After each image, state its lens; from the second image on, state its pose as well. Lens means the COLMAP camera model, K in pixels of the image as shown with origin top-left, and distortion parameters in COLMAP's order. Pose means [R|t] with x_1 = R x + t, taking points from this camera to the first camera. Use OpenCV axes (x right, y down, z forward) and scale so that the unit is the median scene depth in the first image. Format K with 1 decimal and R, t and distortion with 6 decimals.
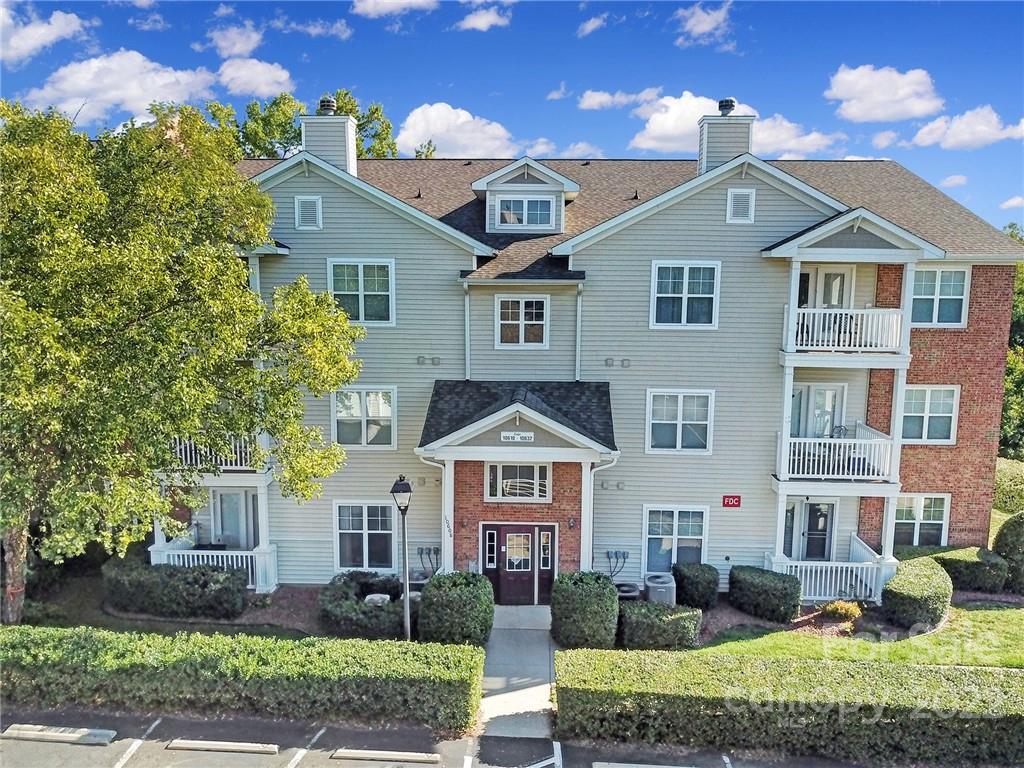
lens RADIAL K [[784.6, 0, 512.3], [0, 784.6, 384.8], [0, 0, 1]] dist [-0.021634, 0.005105]
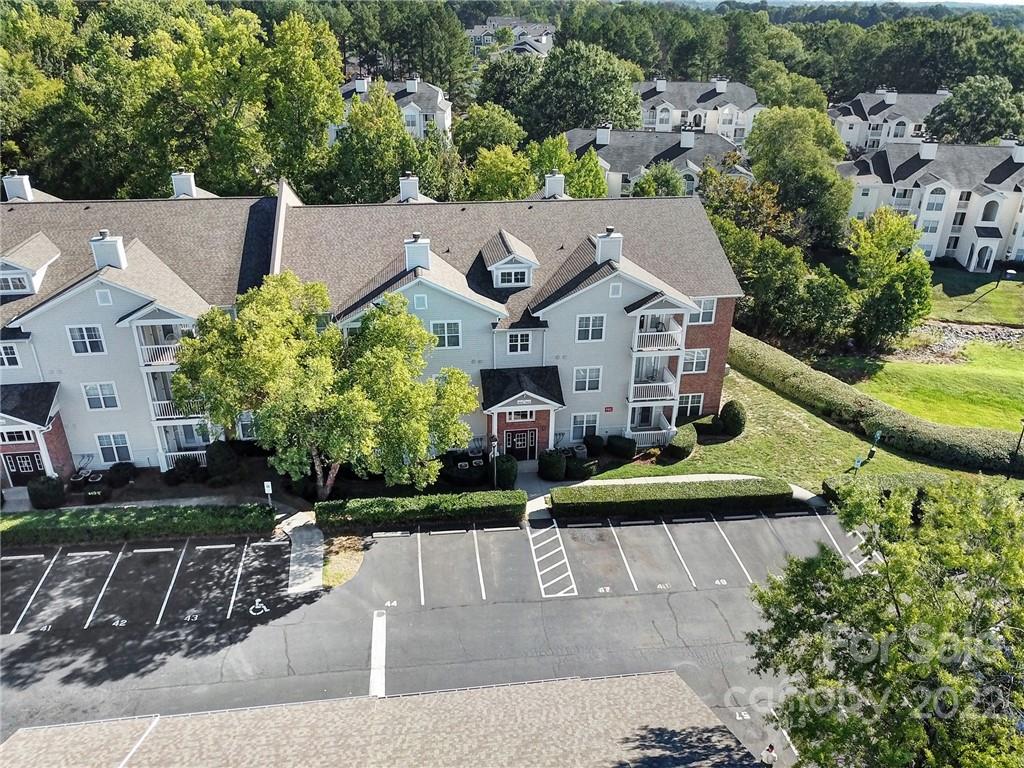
lens RADIAL K [[784.6, 0, 509.7], [0, 784.6, 384.2], [0, 0, 1]] dist [-0.021634, 0.005105]
pose [[0.986801, -0.073204, 0.144448, -0.345375], [0.022433, 0.945188, 0.325755, -0.698750], [-0.160377, -0.318215, 0.934355, -1.116035]]
